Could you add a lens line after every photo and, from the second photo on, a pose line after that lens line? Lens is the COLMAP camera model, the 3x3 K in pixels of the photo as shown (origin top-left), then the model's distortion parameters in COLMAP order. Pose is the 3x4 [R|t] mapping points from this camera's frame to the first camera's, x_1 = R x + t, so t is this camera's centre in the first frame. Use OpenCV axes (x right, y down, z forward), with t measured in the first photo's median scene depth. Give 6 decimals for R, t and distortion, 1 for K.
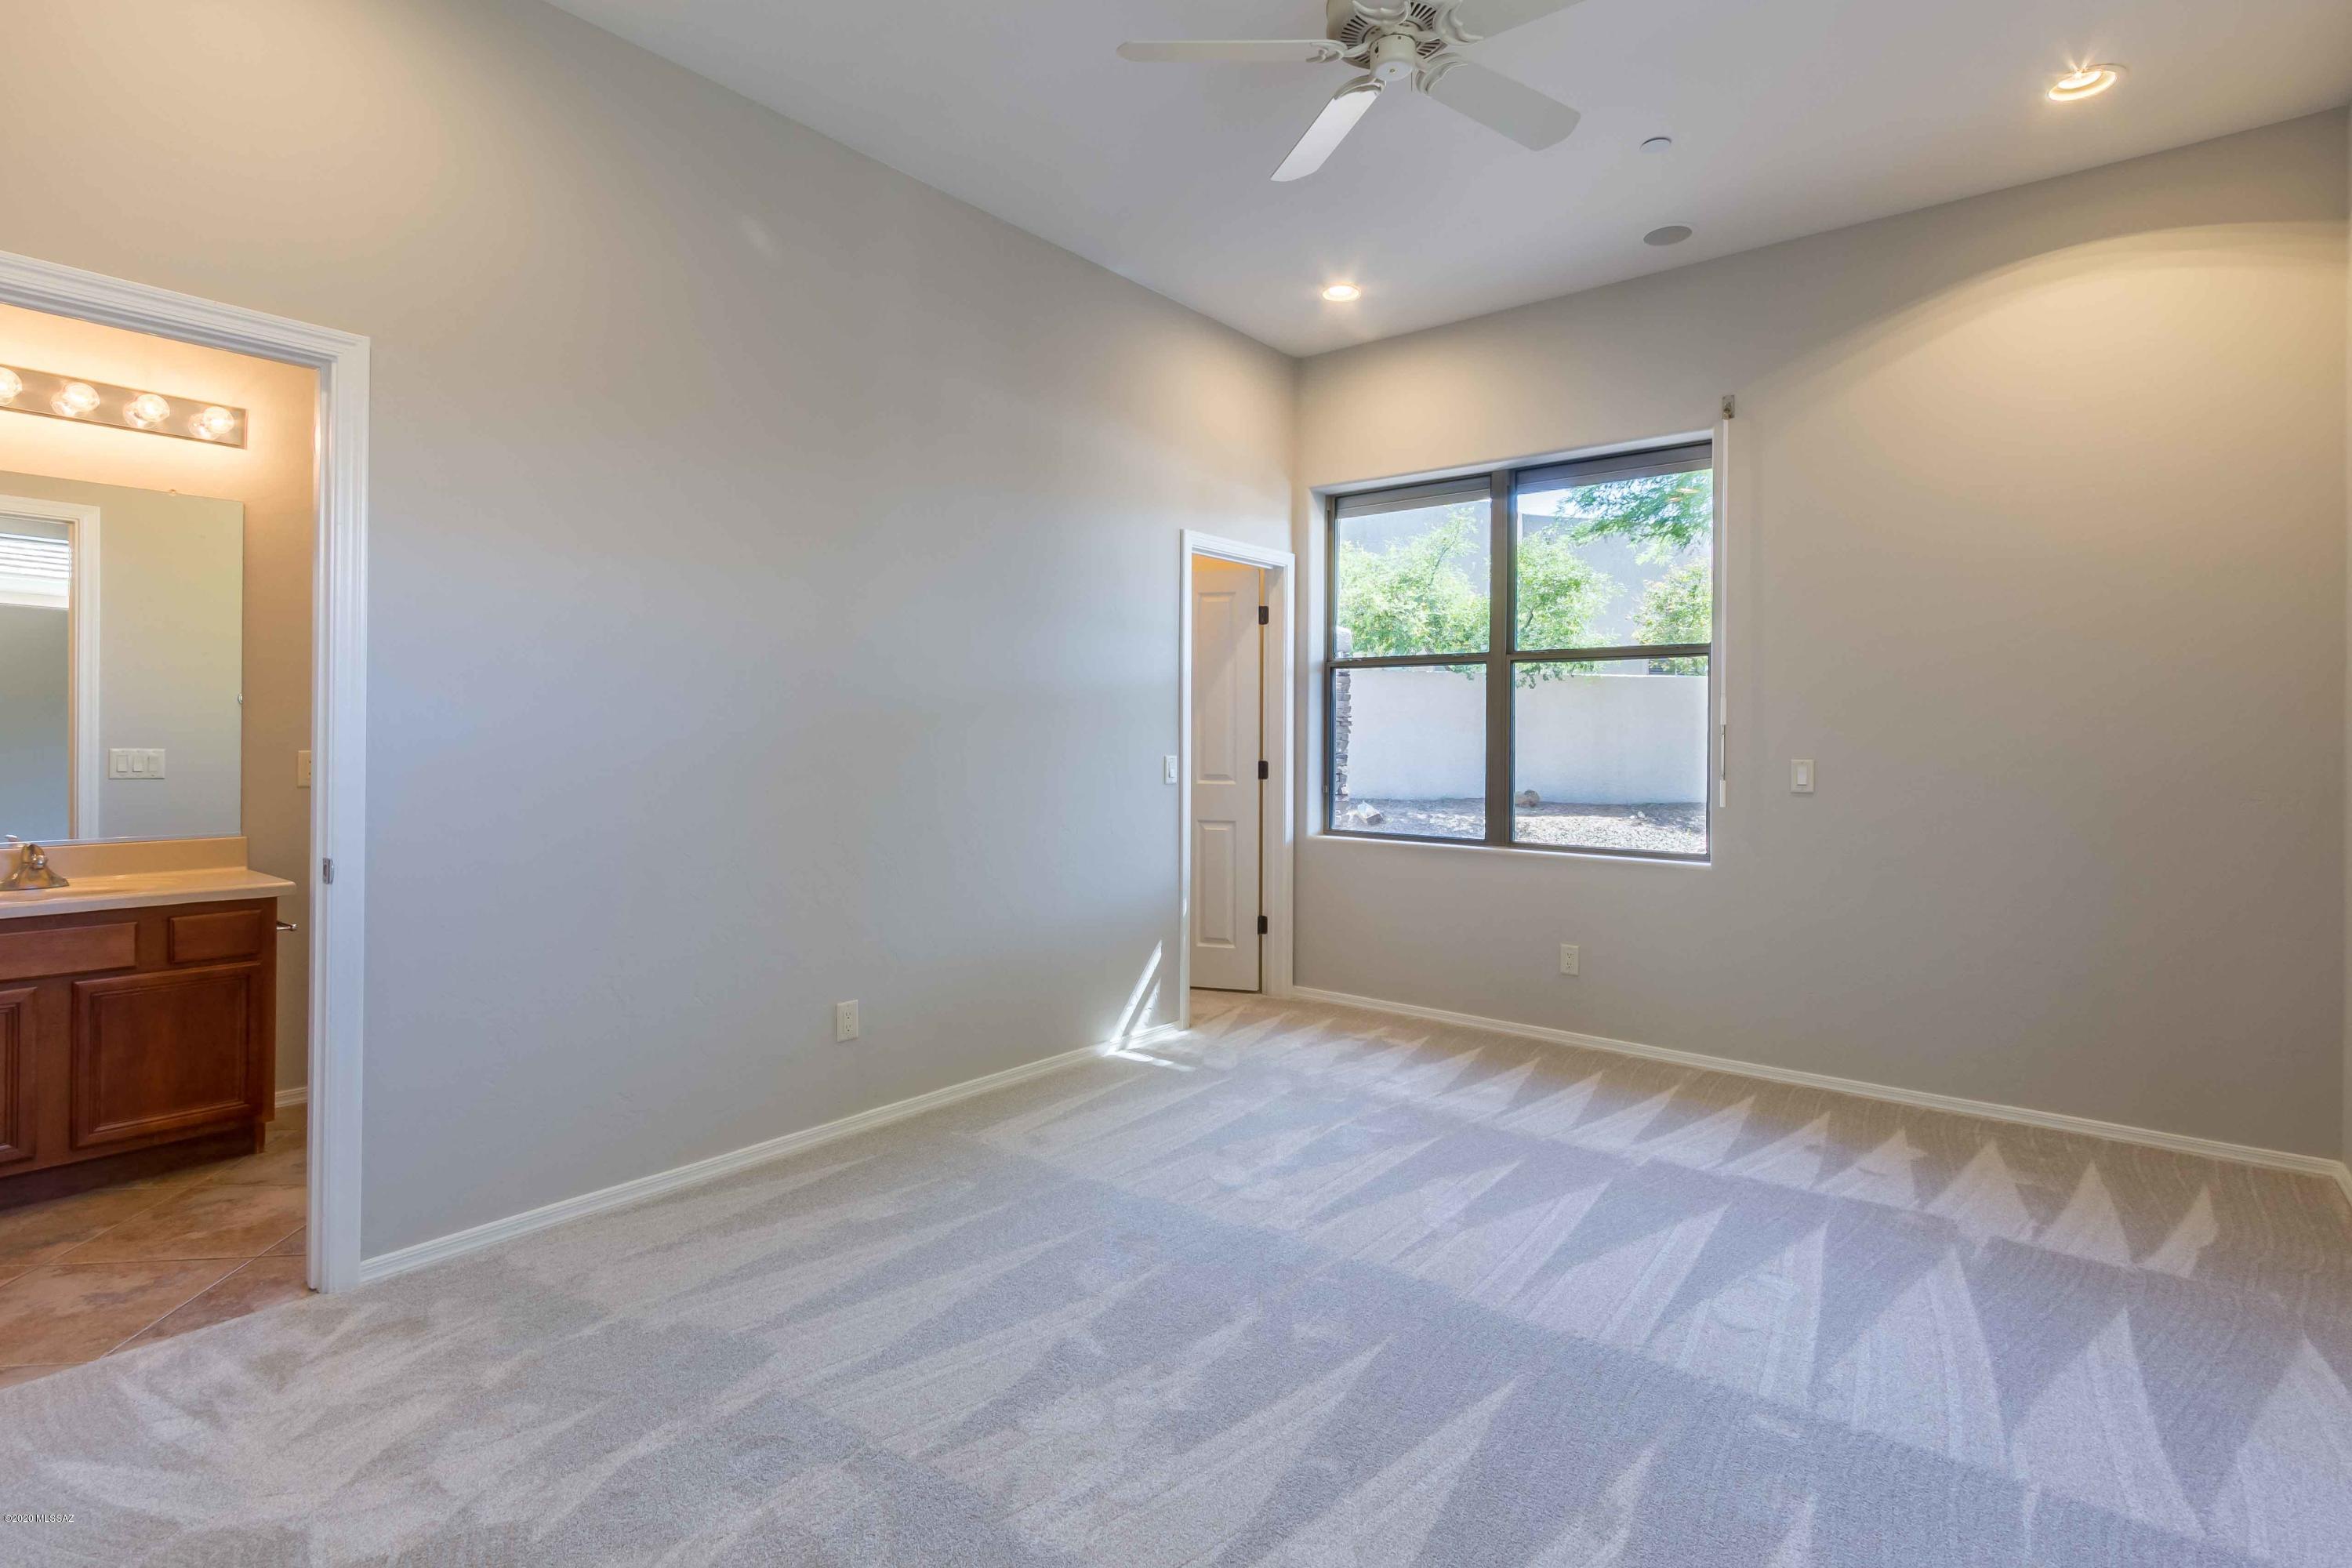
lens RADIAL K [[1179.7, 0, 1125.3], [0, 1179.7, 782.1], [0, 0, 1]] dist [0.002533, 0.000913]
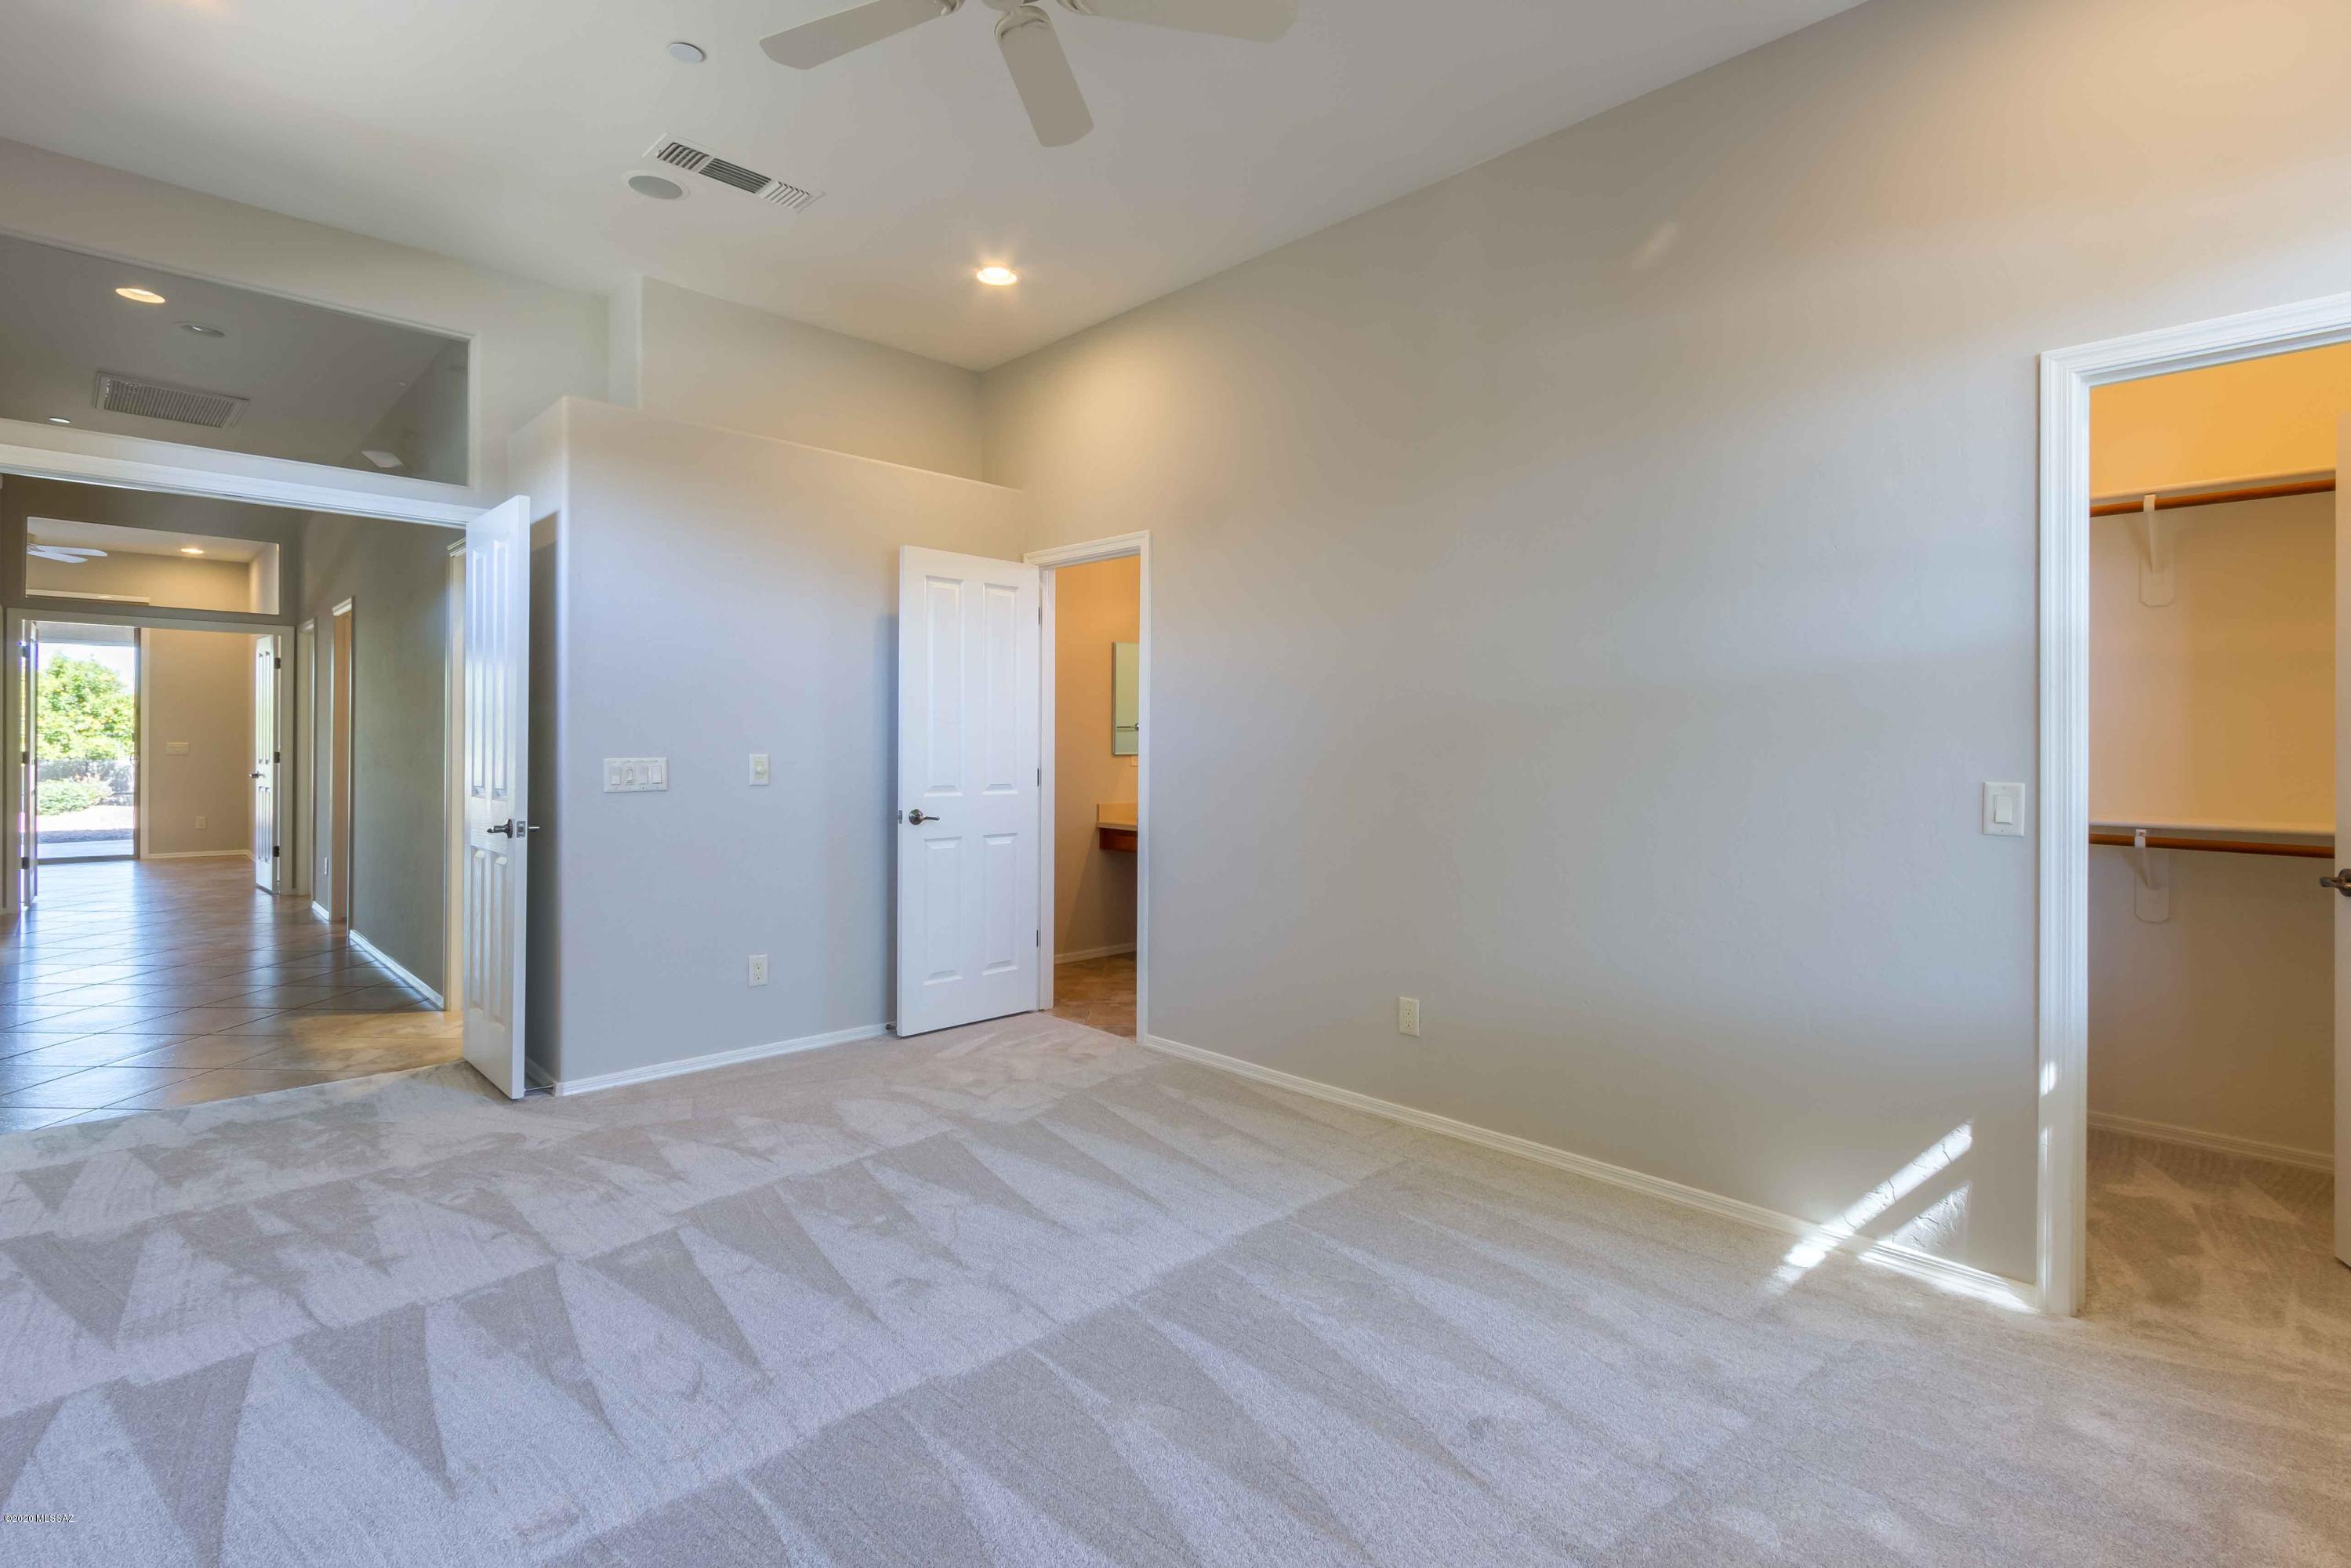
lens RADIAL K [[1106.6, 0, 1175.5], [0, 1106.6, 784.0], [0, 0, 1]] dist [-0.000022, -0.000063]
pose [[-0.104202, 0.031421, -0.994060, 0.599663], [-0.037888, 0.998650, 0.035538, -0.026258], [0.993834, 0.041366, -0.102871, 0.691516]]
